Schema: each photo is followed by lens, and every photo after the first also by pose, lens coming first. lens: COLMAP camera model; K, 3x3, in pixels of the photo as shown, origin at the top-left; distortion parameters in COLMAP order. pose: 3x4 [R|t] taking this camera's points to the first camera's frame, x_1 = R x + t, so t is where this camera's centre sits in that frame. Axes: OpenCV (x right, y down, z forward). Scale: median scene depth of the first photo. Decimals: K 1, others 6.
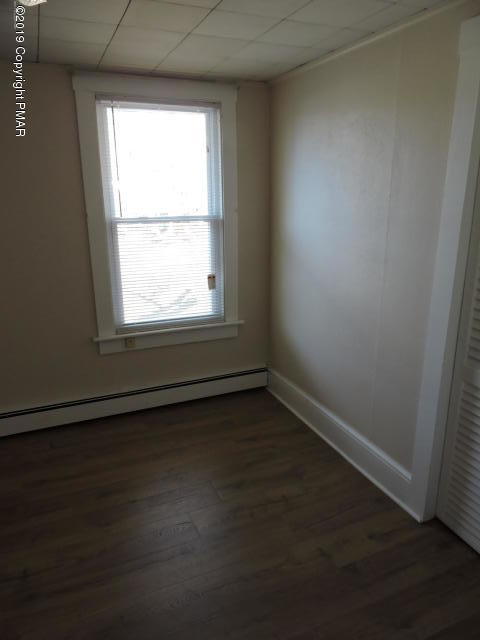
lens RADIAL K [[450.5, 0, 240.0], [0, 450.5, 320.0], [0, 0, 1]] dist [-0.014597, -0.002640]
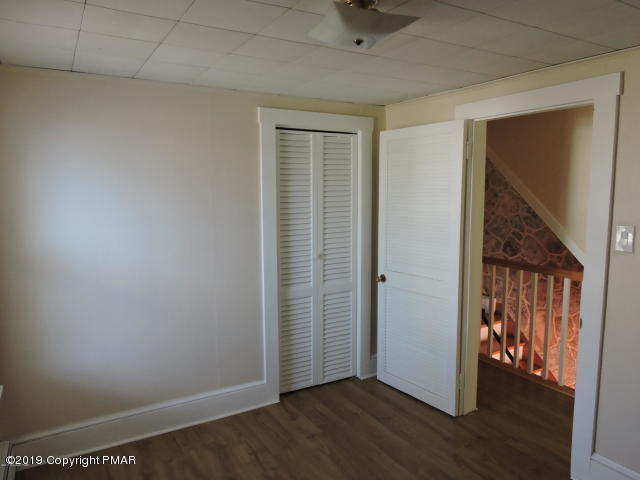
lens RADIAL K [[450.5, 0, 324.0], [0, 450.5, 244.0], [0, 0, 1]] dist [-0.014597, -0.002640]
pose [[-0.121604, -0.119865, 0.985315, -0.991431], [0.294010, 0.943784, 0.151099, -0.231722], [-0.948035, 0.308066, -0.079526, 0.744917]]
